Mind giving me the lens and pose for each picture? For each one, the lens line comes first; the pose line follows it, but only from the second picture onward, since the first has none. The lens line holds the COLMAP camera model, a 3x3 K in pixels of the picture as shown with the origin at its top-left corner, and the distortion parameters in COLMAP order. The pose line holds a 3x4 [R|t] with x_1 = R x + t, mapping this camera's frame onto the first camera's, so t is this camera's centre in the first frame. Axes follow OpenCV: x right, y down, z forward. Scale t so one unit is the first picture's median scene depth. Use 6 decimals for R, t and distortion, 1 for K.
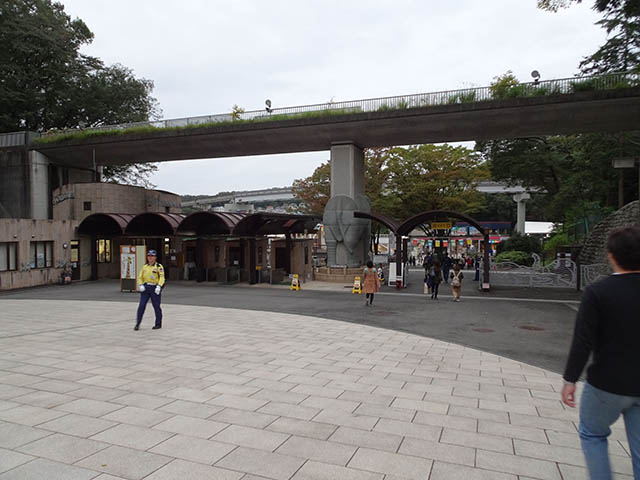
lens RADIAL K [[450.8, 0, 319.9], [0, 450.8, 239.4], [0, 0, 1]] dist [0.000293, 0.001302]
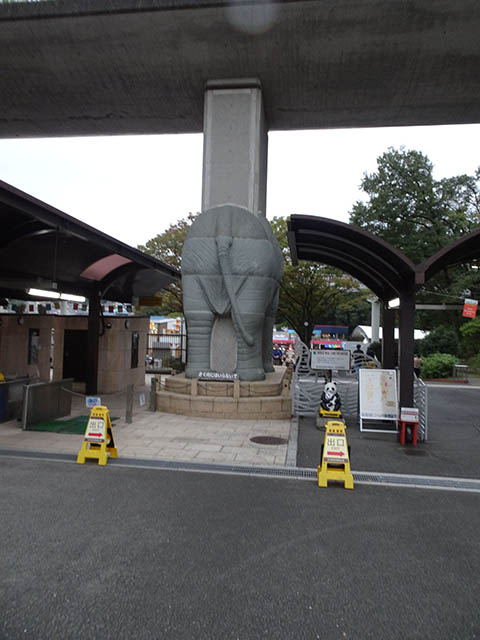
lens RADIAL K [[450.8, 0, 240.2], [0, 450.8, 317.7], [0, 0, 1]] dist [0.000293, 0.001302]
pose [[0.978300, 0.038618, 0.203560, -0.023033], [-0.027176, 0.997905, -0.058708, 0.031035], [-0.205401, 0.051902, 0.977301, 0.597749]]
